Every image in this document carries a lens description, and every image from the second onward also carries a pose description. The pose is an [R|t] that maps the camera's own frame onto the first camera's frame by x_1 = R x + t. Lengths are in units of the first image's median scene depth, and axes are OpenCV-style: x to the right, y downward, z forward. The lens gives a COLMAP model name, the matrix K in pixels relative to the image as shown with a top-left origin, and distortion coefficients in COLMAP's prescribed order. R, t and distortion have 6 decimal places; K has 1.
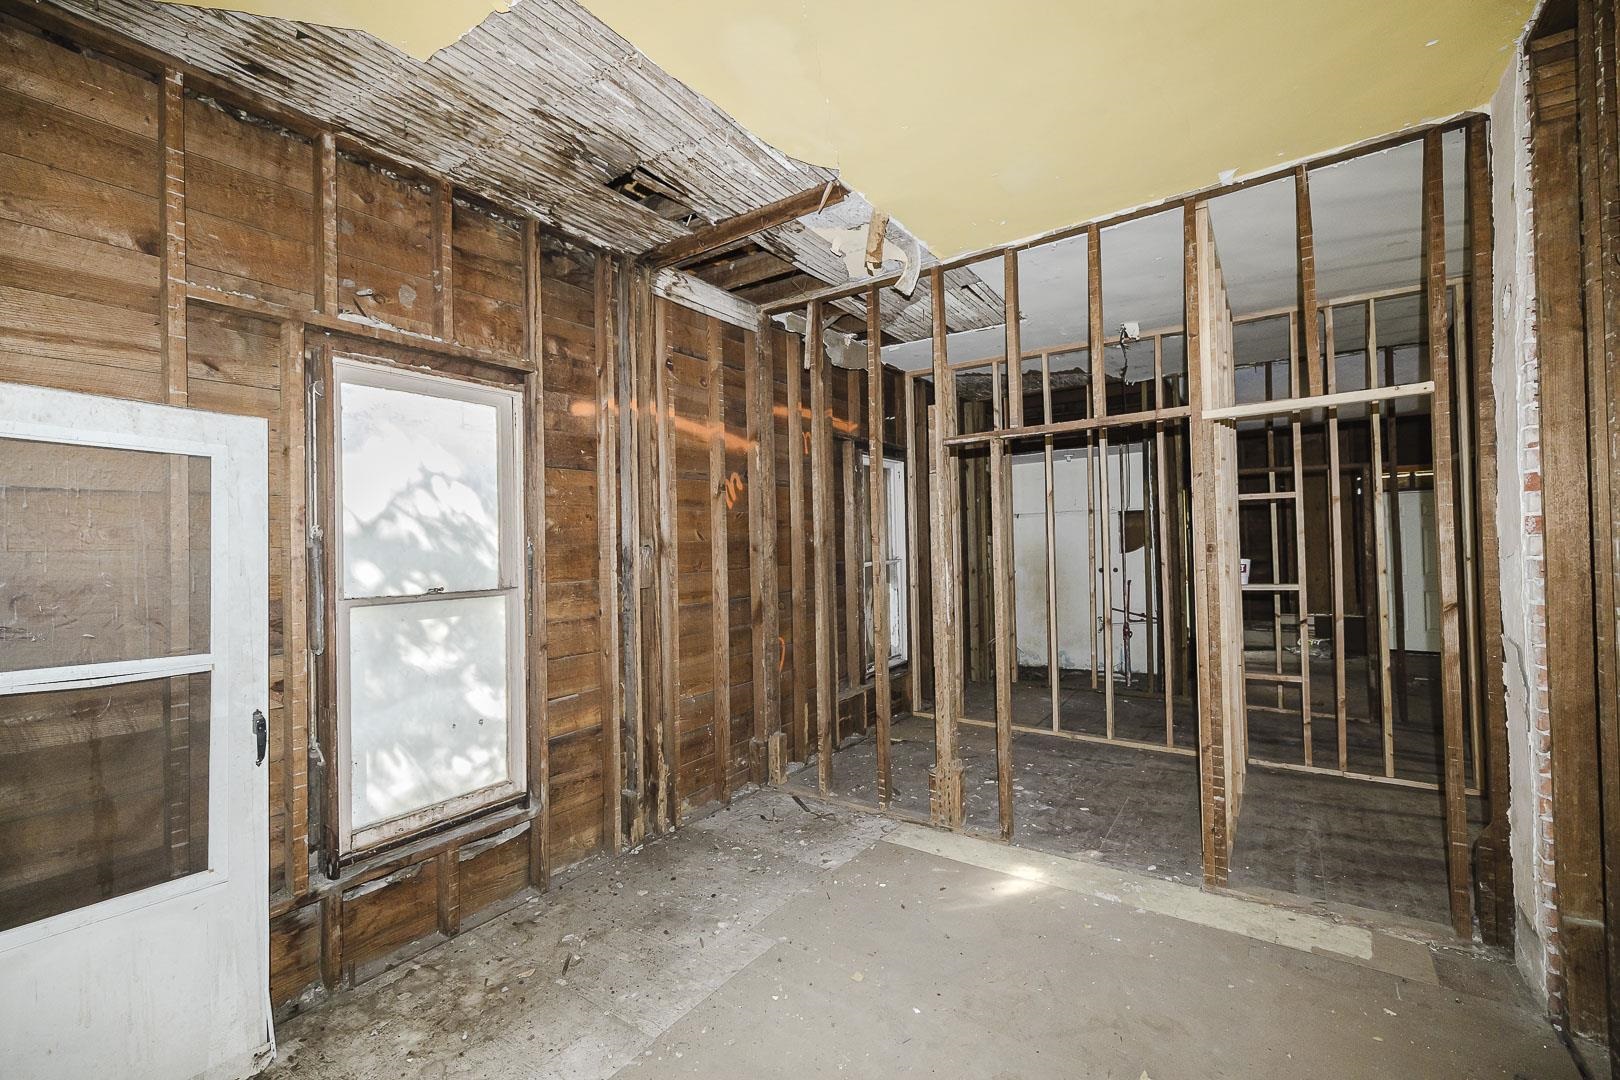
lens RADIAL K [[678.5, 0, 816.9], [0, 678.5, 539.2], [0, 0, 1]] dist [0.004604, -0.001168]
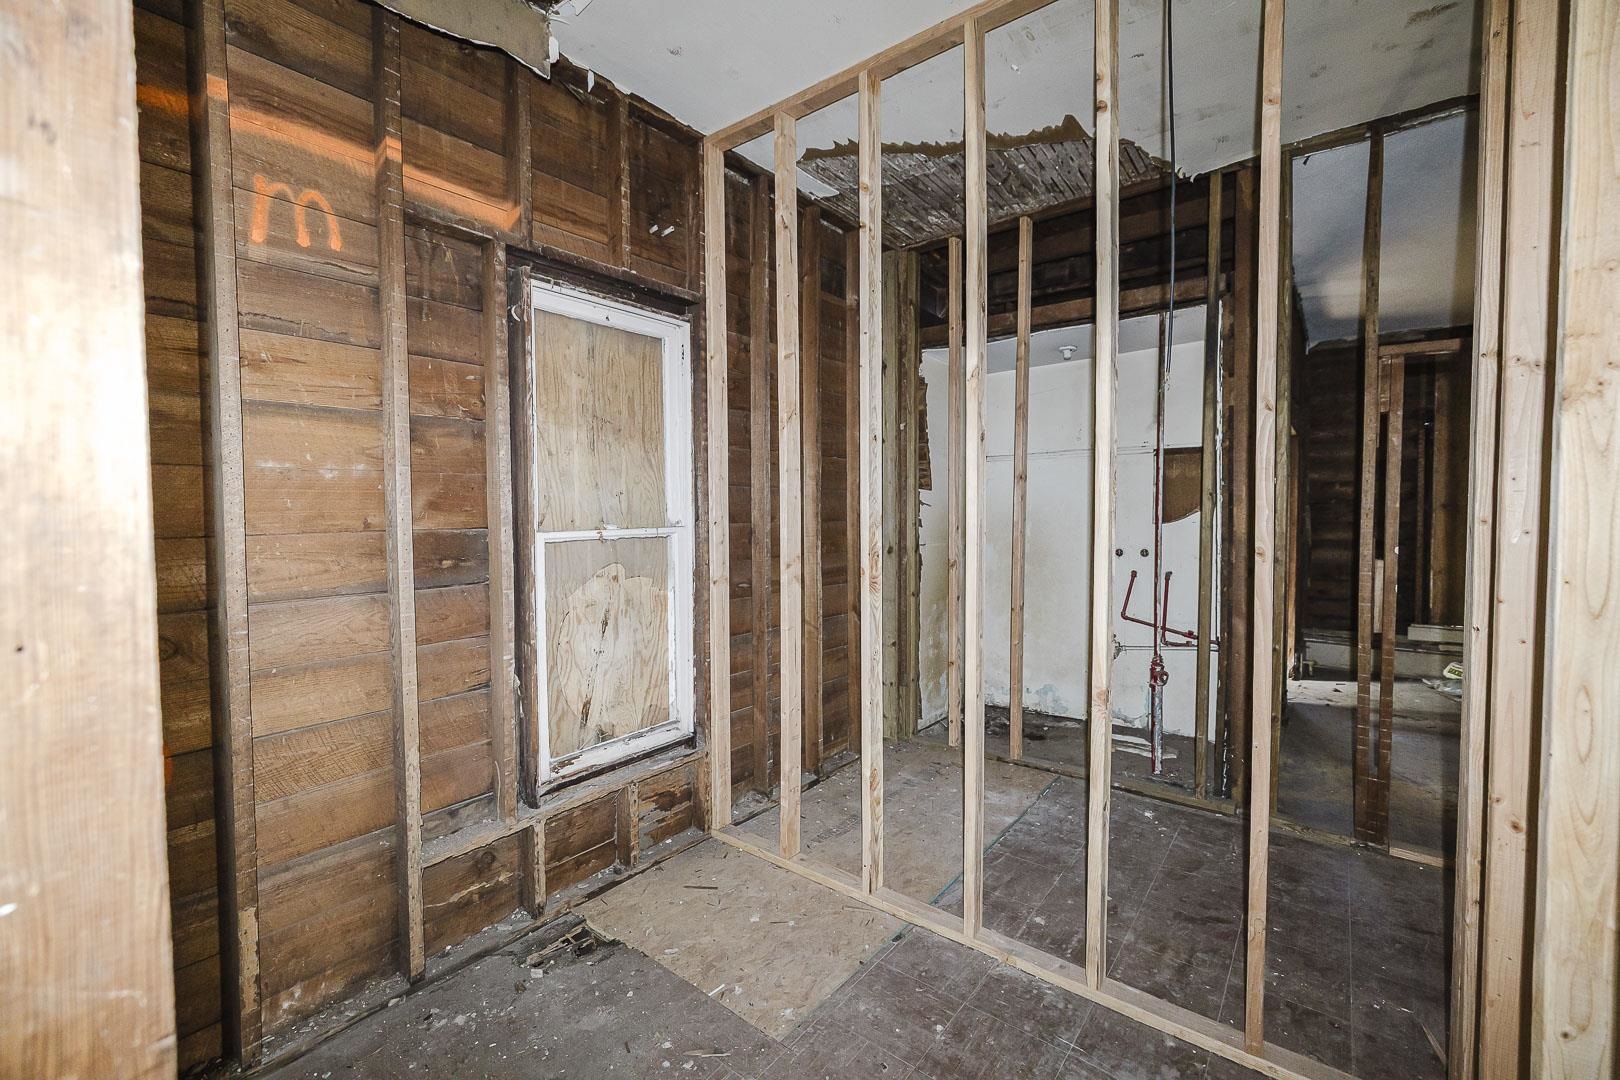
lens RADIAL K [[678.5, 0, 801.6], [0, 678.5, 531.3], [0, 0, 1]] dist [0.004604, -0.001168]
pose [[0.997093, 0.022778, -0.072711, 0.206330], [-0.019415, 0.998724, 0.046625, 0.006436], [0.073680, -0.045078, 0.996263, 0.437084]]
